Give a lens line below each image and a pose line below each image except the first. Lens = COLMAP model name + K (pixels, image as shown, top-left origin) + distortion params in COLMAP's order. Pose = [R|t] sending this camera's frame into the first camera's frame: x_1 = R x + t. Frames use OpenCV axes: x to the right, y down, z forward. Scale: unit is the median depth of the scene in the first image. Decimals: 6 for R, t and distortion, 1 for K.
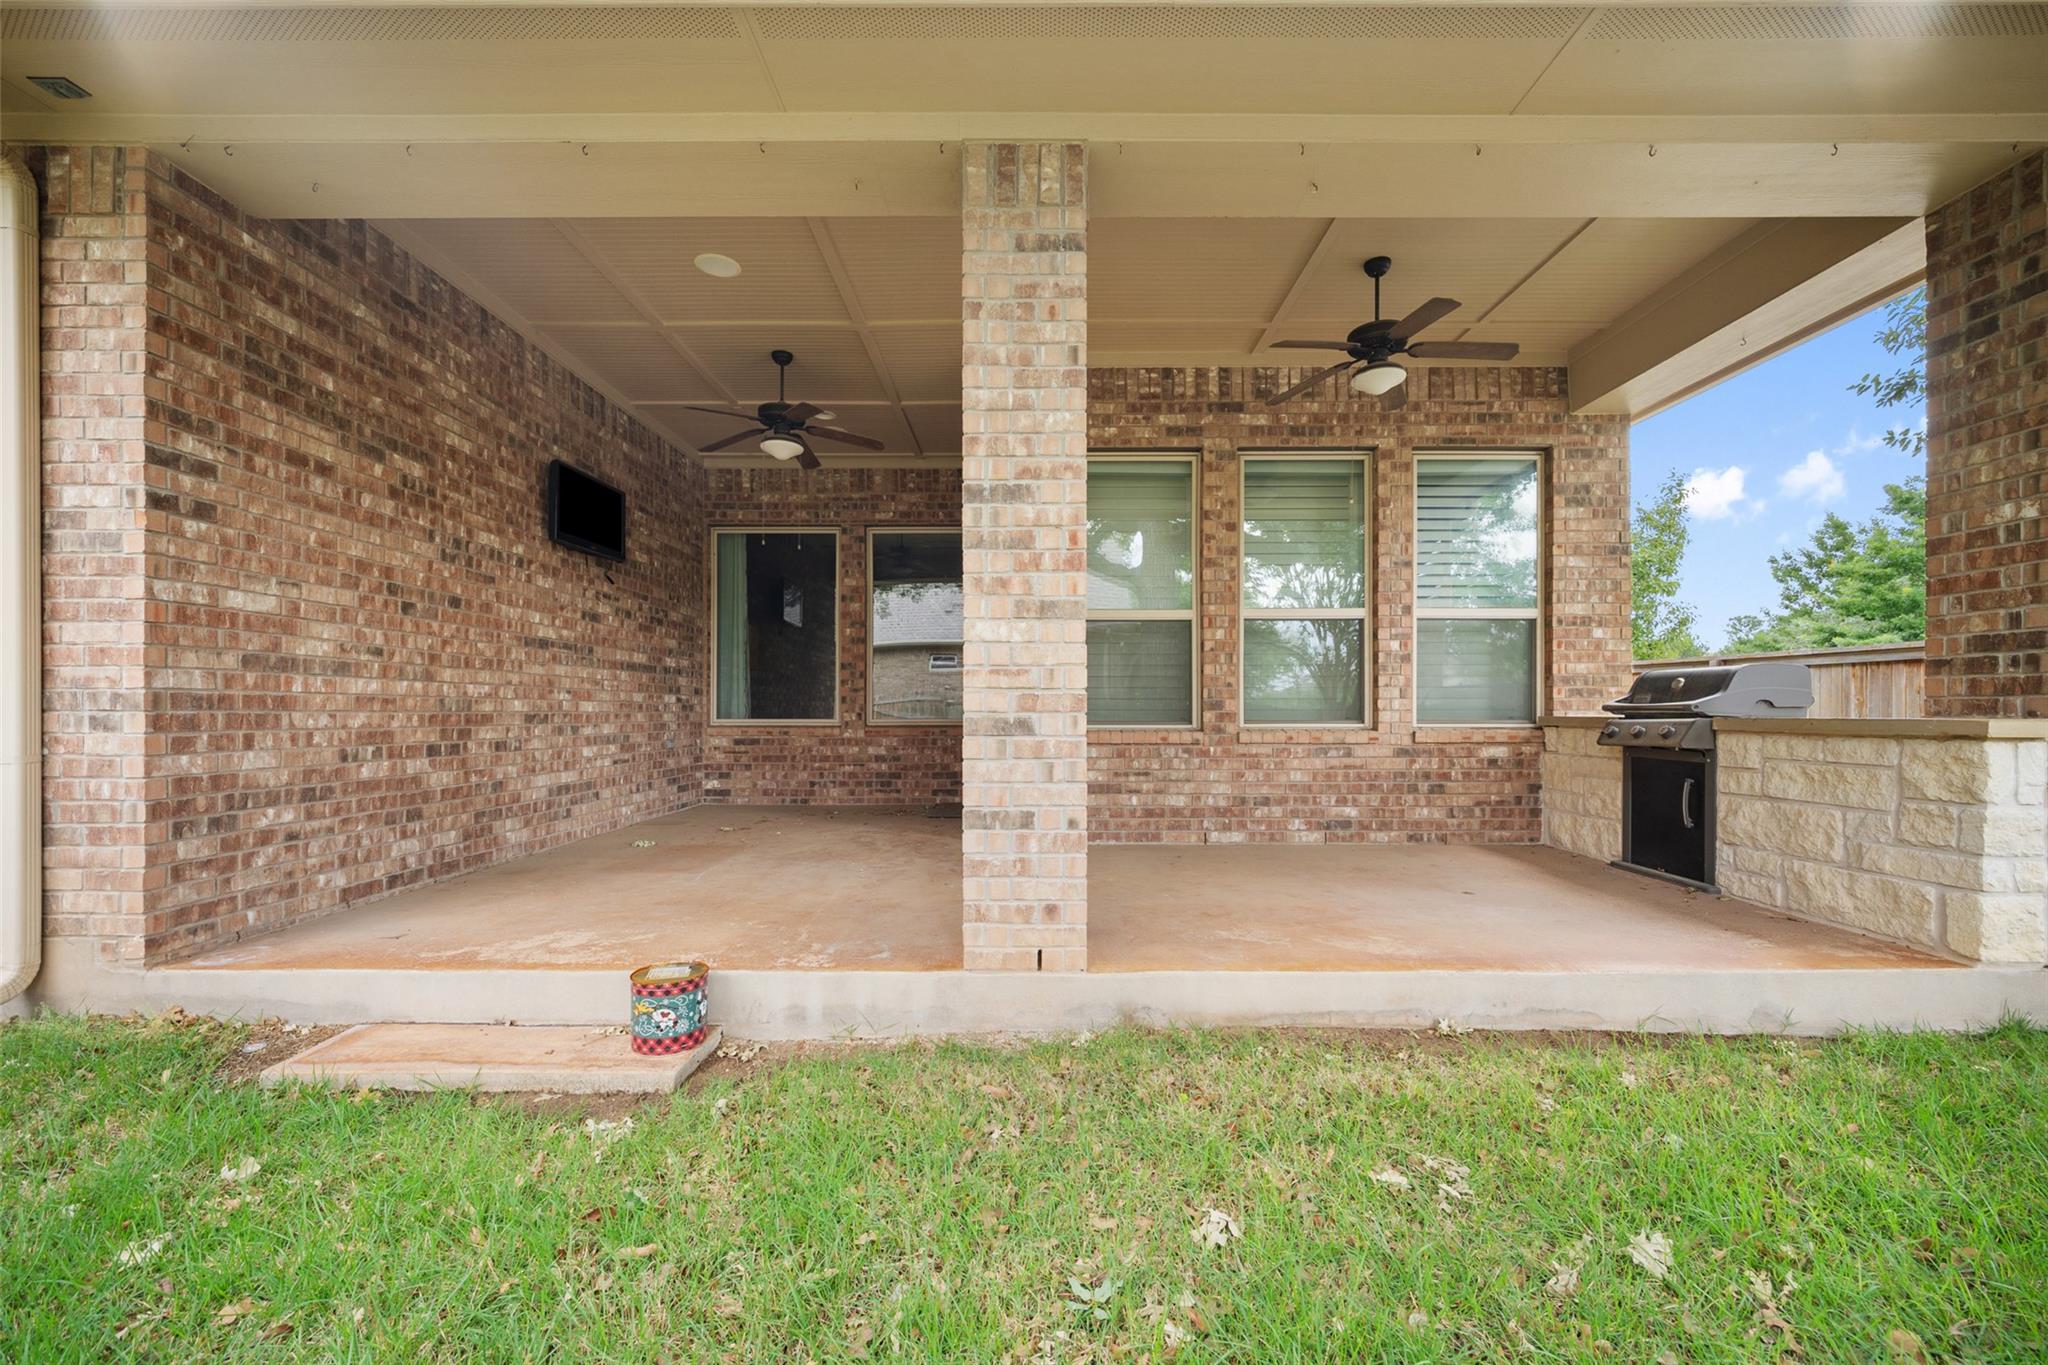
lens RADIAL K [[816.8, 0, 1040.2], [0, 816.8, 713.8], [0, 0, 1]] dist [-0.003166, -0.000103]
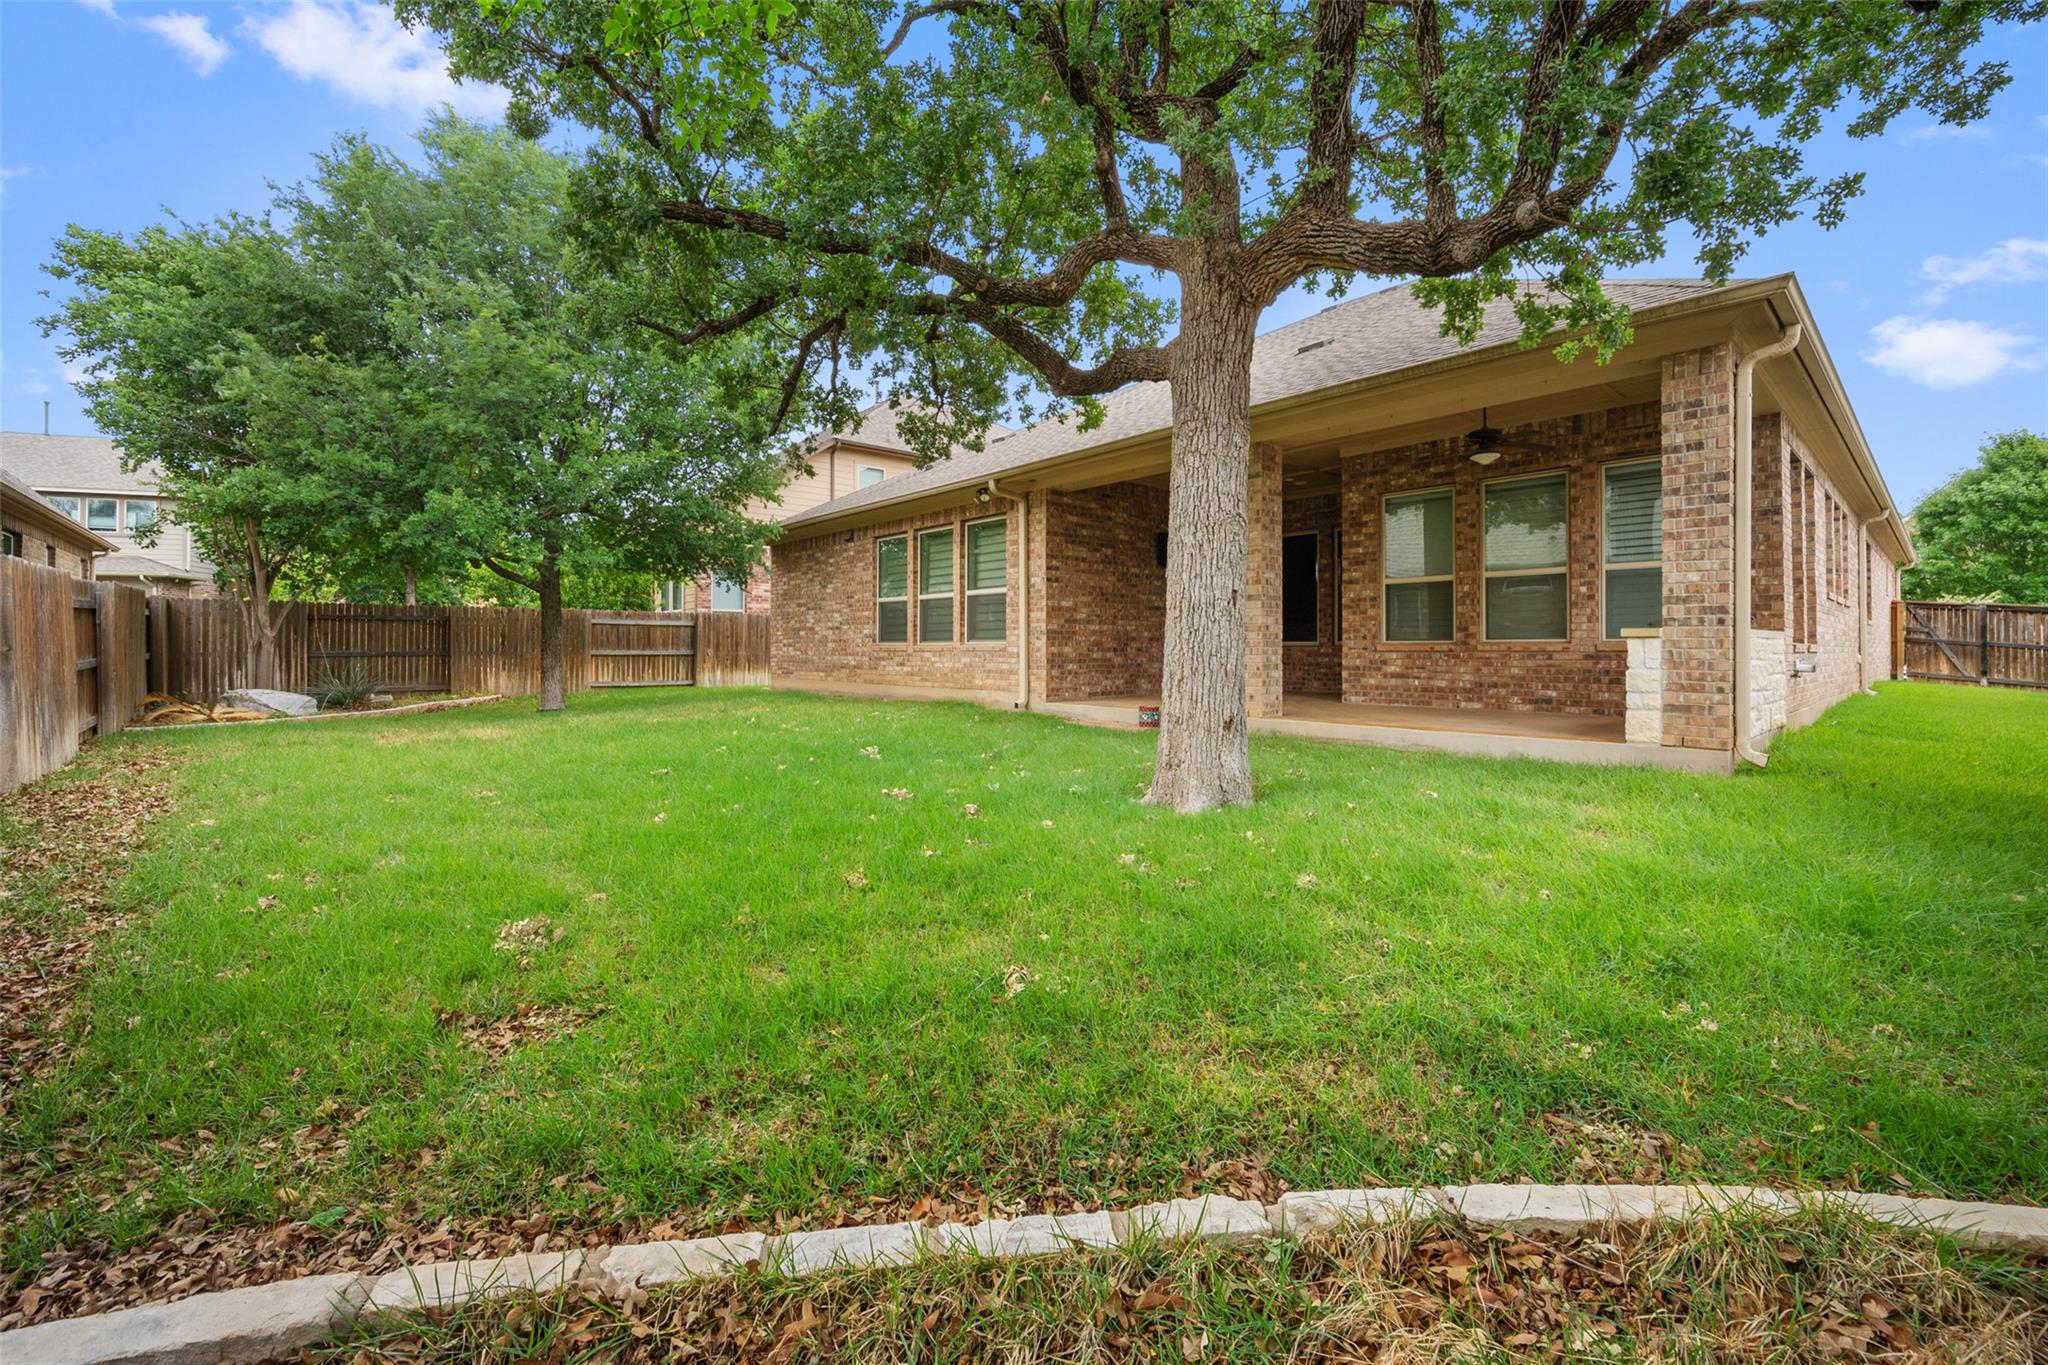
lens RADIAL K [[899.6, 0, 1034.8], [0, 899.6, 662.3], [0, 0, 1]] dist [0.000288, 0.000008]
pose [[0.677985, 0.009195, -0.735018, 1.007321], [-0.001257, 0.999935, 0.011350, 0.039718], [0.735075, -0.006771, 0.677952, -0.973901]]
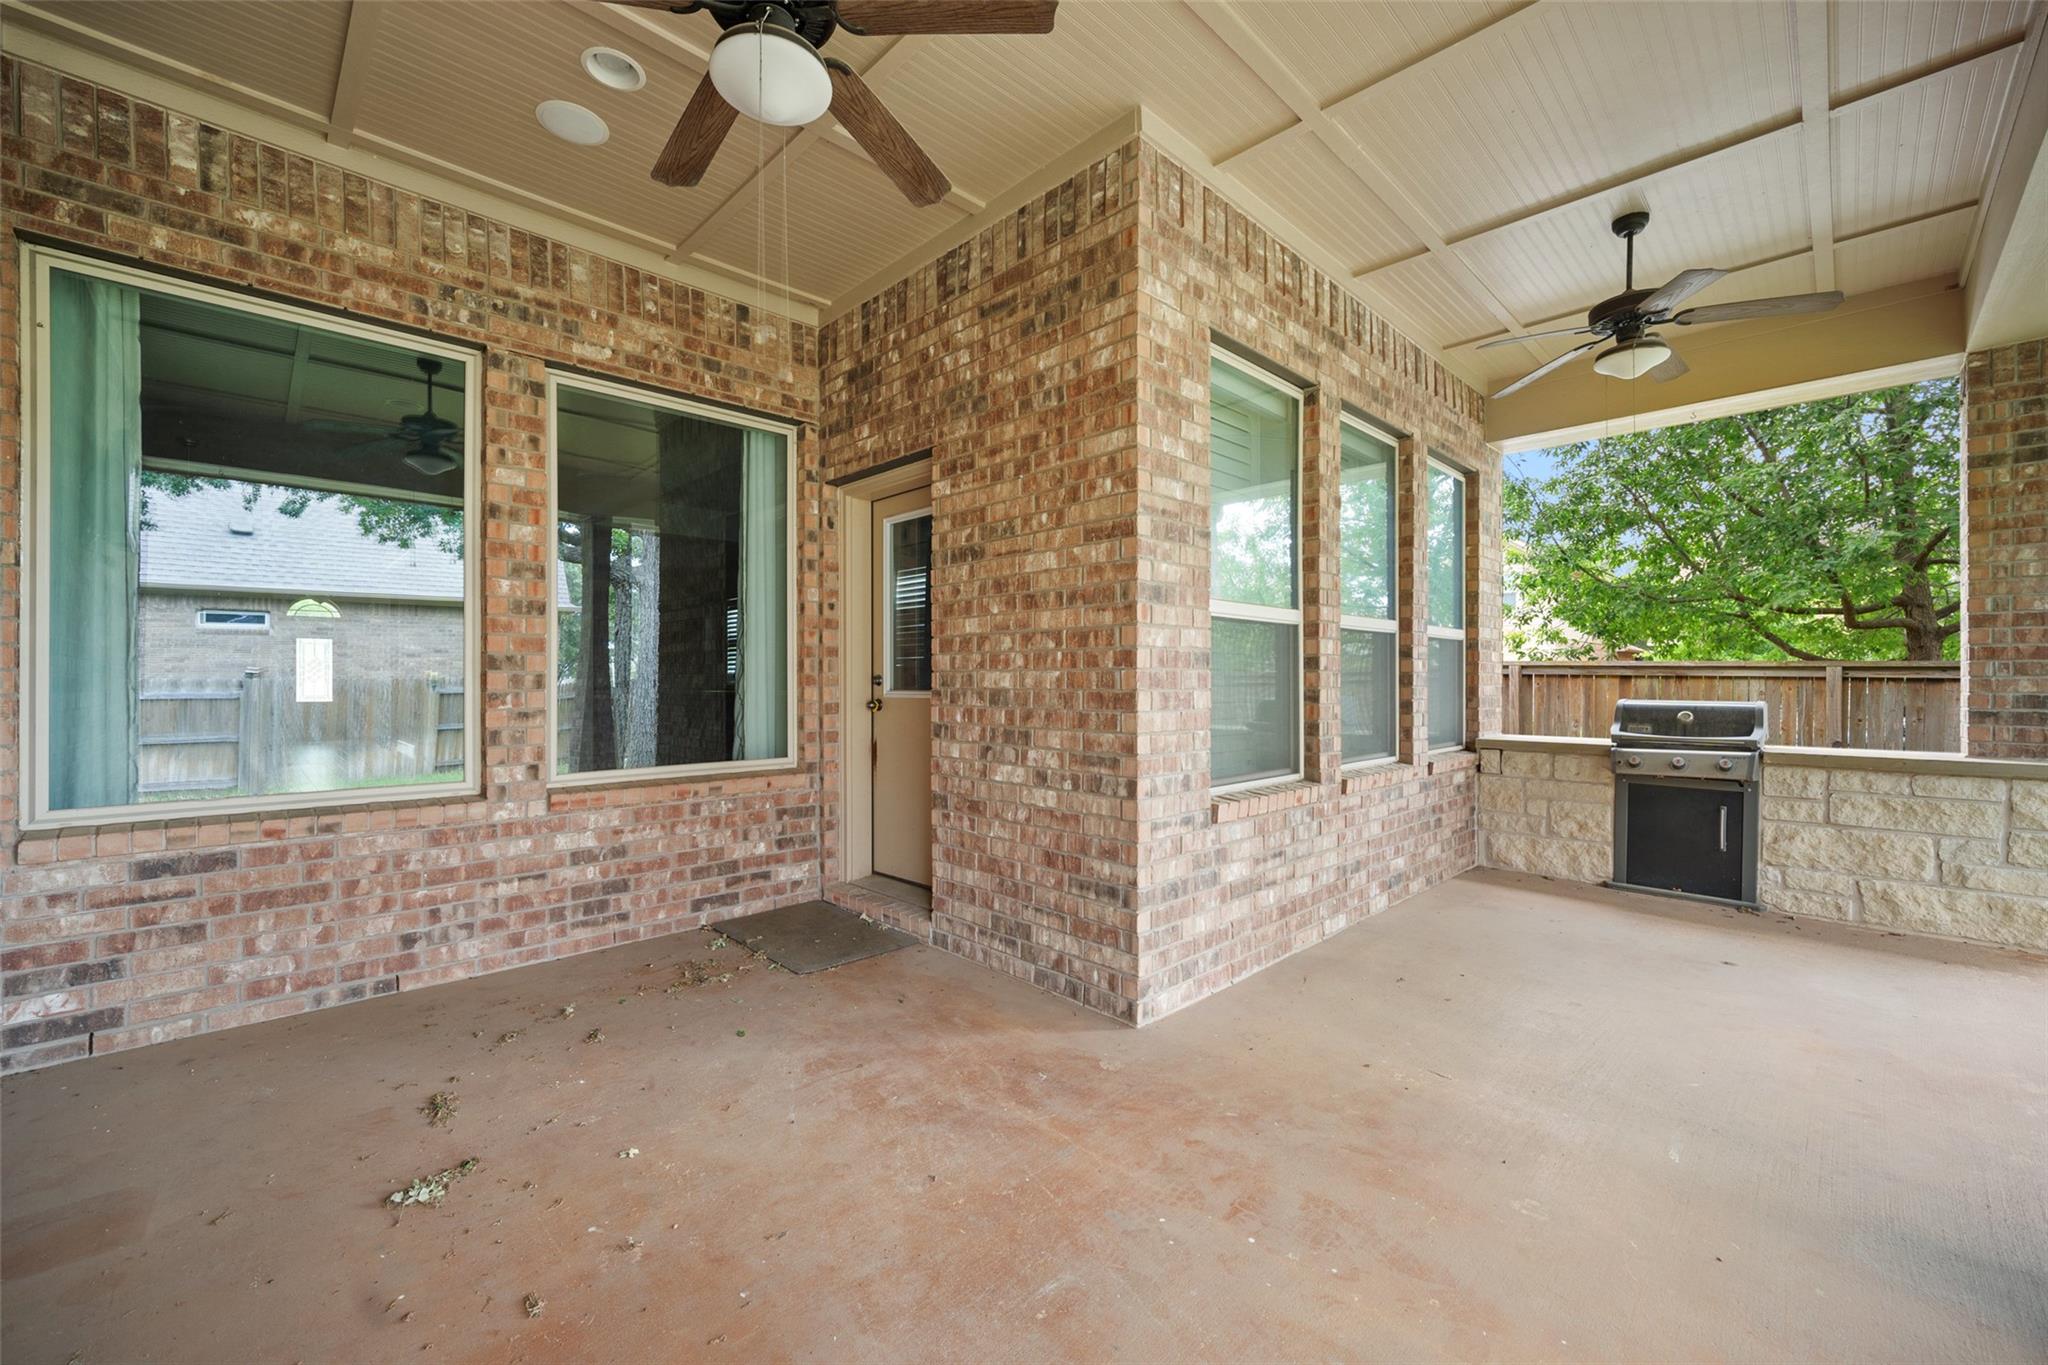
lens RADIAL K [[816.8, 0, 1034.1], [0, 816.8, 685.0], [0, 0, 1]] dist [-0.003166, -0.000103]
pose [[0.715892, -0.002342, 0.698207, -0.478883], [0.000834, 0.999997, 0.002500, -0.065878], [-0.698210, -0.001207, 0.715892, 0.663620]]
